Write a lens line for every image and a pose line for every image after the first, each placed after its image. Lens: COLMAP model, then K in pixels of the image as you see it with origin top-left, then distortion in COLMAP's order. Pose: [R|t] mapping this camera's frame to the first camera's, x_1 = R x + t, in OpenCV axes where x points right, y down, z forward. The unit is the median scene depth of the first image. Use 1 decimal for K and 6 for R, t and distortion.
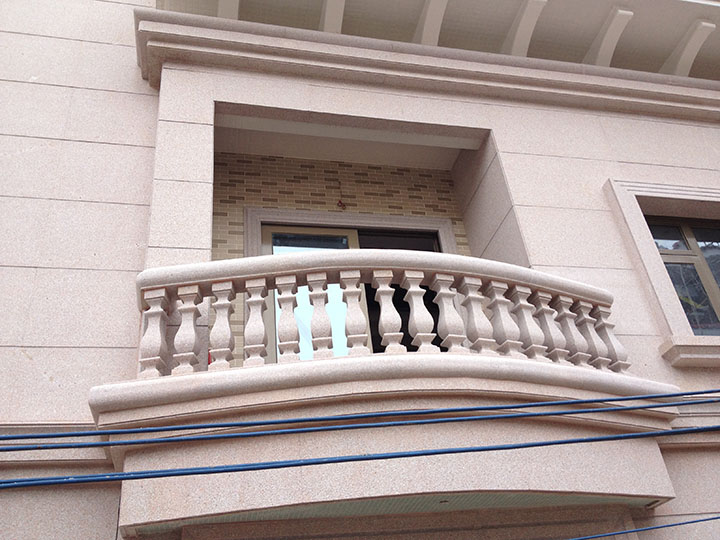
lens RADIAL K [[671.7, 0, 365.7], [0, 671.7, 267.3], [0, 0, 1]] dist [0.134541, -0.279011]
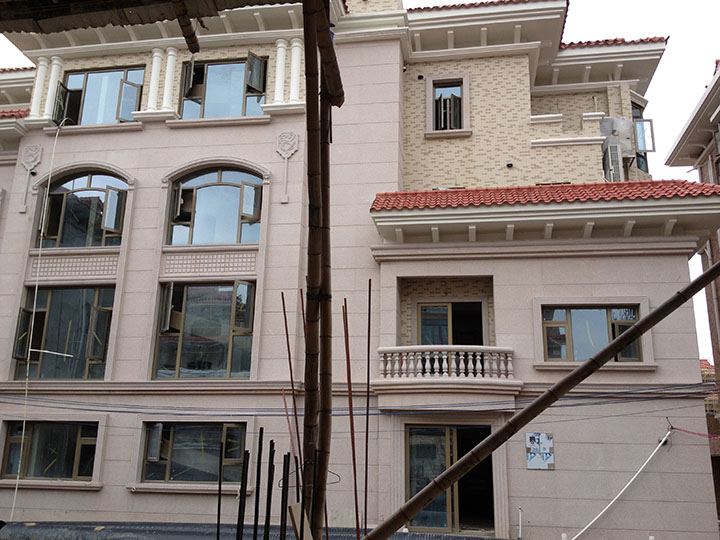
lens RADIAL K [[685.7, 0, 360.8], [0, 685.7, 261.8], [0, 0, 1]] dist [0.143595, -0.305405]
pose [[0.914344, 0.014020, -0.404697, 1.004506], [0.117775, 0.946989, 0.298899, -1.408363], [0.387434, -0.320960, 0.864222, -1.977980]]
